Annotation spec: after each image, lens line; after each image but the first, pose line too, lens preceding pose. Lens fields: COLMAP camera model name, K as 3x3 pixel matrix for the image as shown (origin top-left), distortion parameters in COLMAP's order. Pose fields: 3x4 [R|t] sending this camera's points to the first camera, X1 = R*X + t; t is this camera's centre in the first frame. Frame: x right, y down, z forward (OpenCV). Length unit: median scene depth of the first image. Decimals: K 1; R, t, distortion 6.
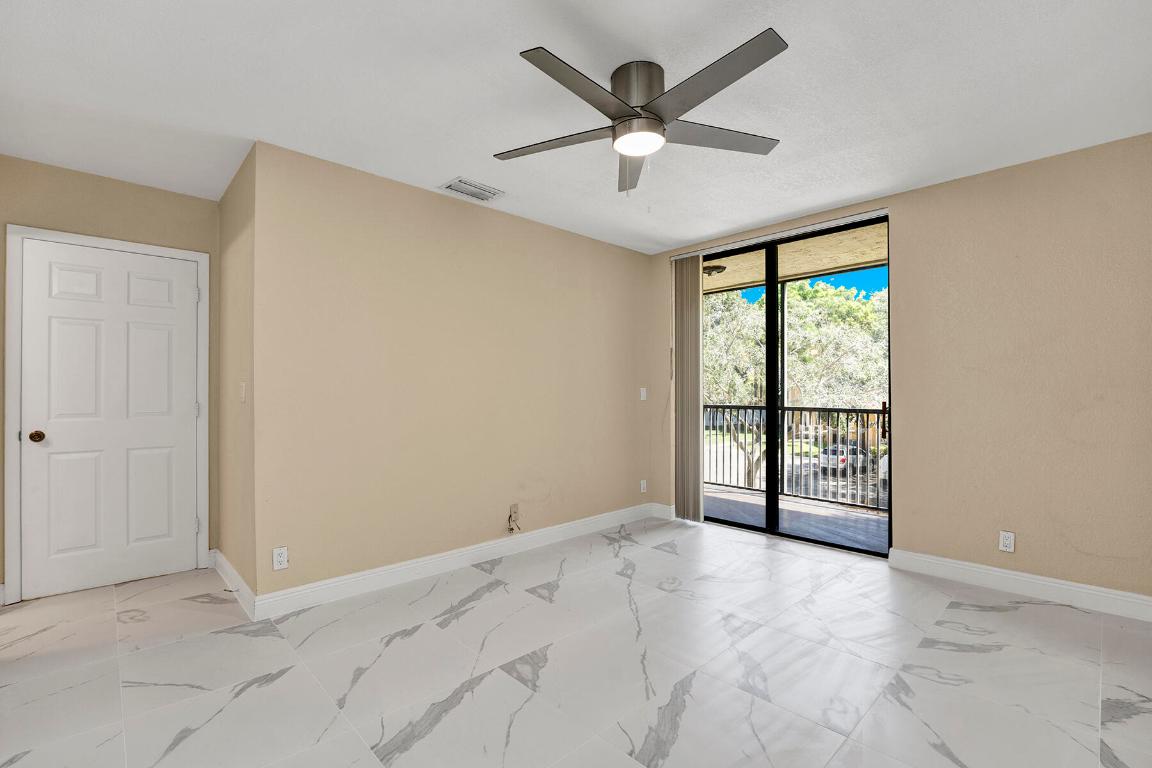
lens RADIAL K [[511.9, 0, 575.7], [0, 511.9, 391.8], [0, 0, 1]] dist [-0.021835, -0.000033]
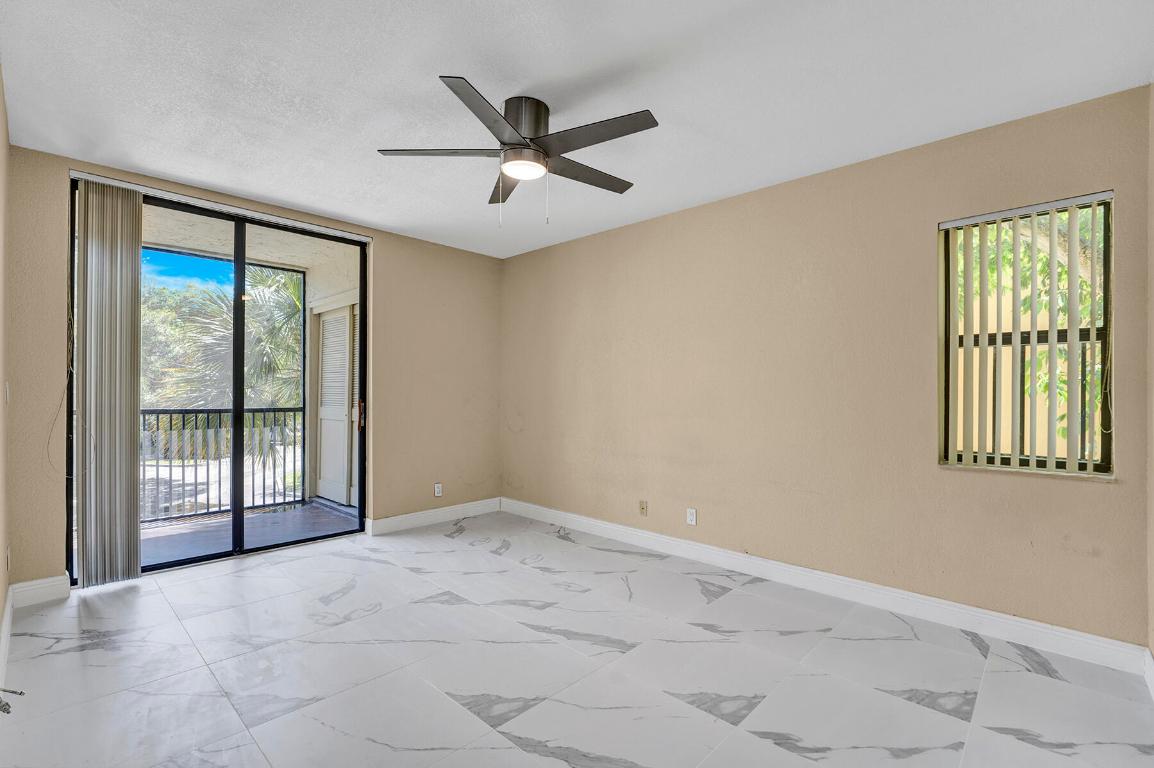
lens RADIAL K [[512.8, 0, 576.7], [0, 512.8, 391.8], [0, 0, 1]] dist [-0.021835, -0.000033]
pose [[-0.059886, 0.002023, 0.998203, -0.644083], [-0.004949, 0.999985, -0.002324, 0.002843], [-0.998193, -0.005079, -0.059875, 0.609988]]
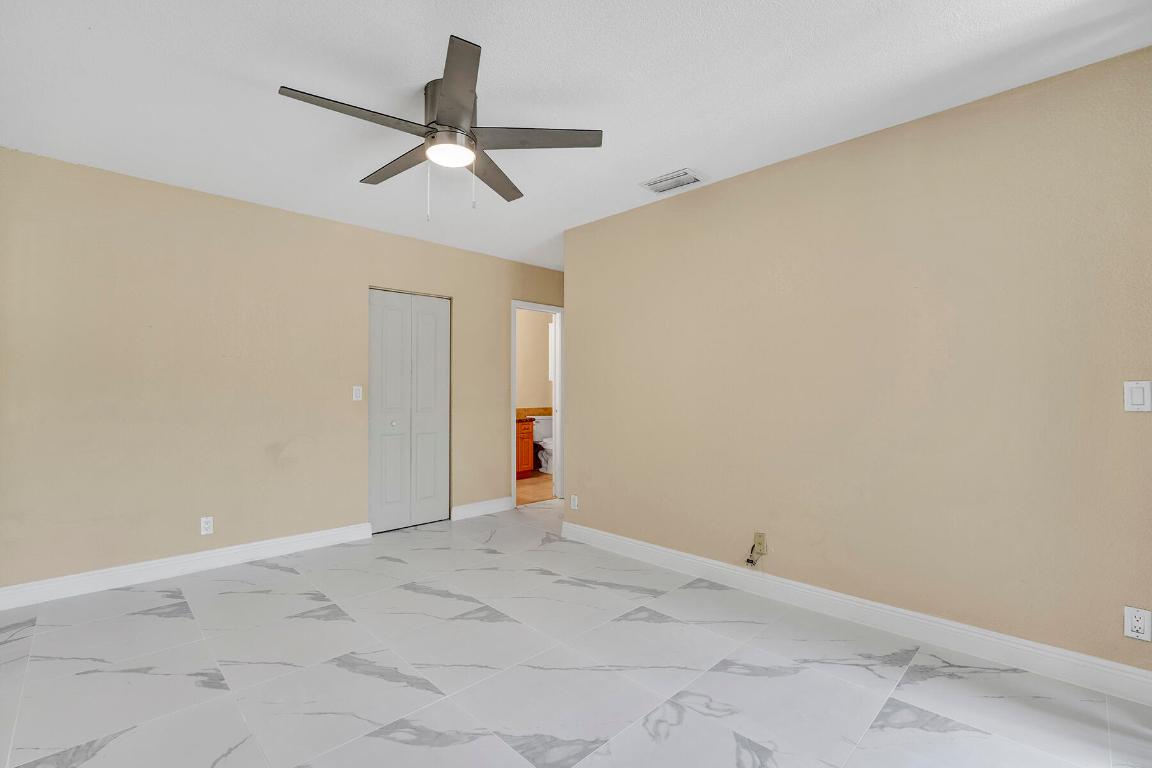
lens RADIAL K [[511.9, 0, 575.7], [0, 511.9, 391.8], [0, 0, 1]] dist [-0.021835, -0.000033]
pose [[0.020792, 0.002620, -0.999780, 0.755840], [-0.001531, 0.999995, 0.002588, -0.001060], [0.999783, 0.001476, 0.020796, 0.793880]]
